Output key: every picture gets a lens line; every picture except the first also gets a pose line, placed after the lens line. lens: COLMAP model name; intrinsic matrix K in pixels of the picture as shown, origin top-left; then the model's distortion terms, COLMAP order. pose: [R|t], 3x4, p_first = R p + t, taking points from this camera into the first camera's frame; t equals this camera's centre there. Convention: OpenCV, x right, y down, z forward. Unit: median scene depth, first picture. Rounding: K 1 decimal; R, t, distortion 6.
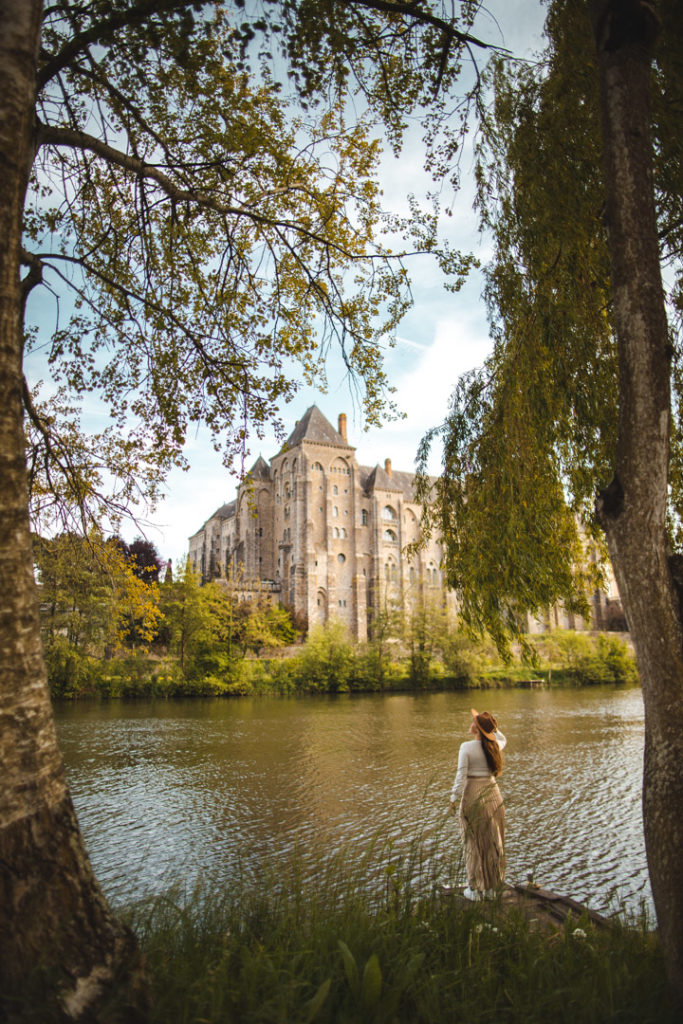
lens RADIAL K [[711.1, 0, 343.9], [0, 711.1, 512.6], [0, 0, 1]] dist [0.001599, 0.000111]
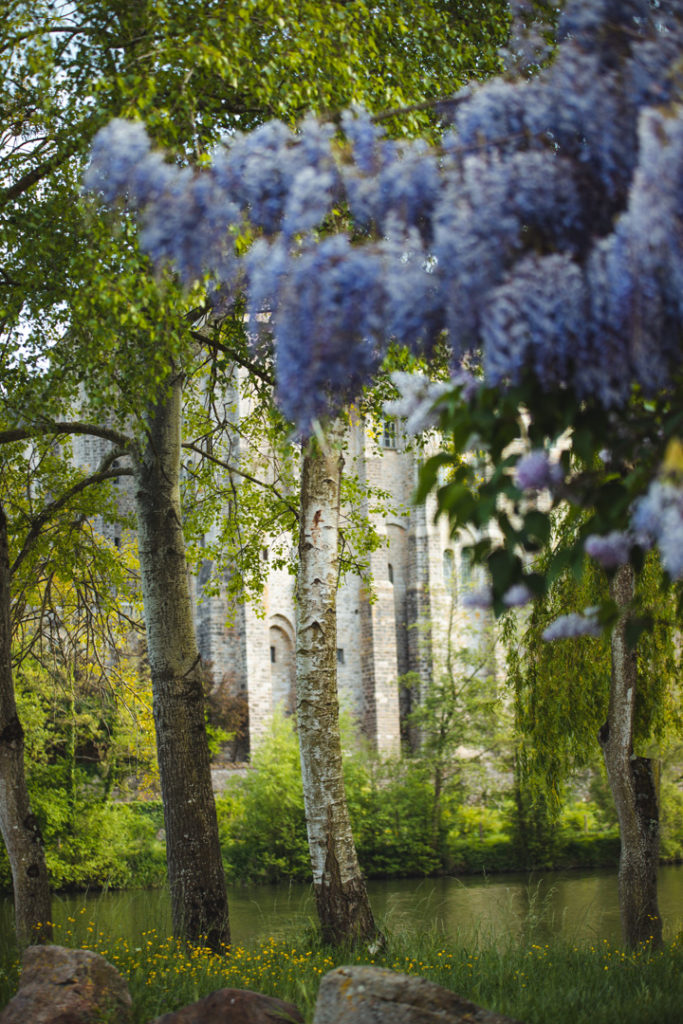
lens RADIAL K [[2034.2, 0, 341.1], [0, 2034.2, 511.9], [0, 0, 1]] dist [-0.048282, 0.000000]
pose [[0.999839, -0.015304, 0.009321, -0.011038], [0.014681, 0.997867, 0.063609, -0.028357], [-0.010275, -0.063462, 0.997931, -0.130640]]
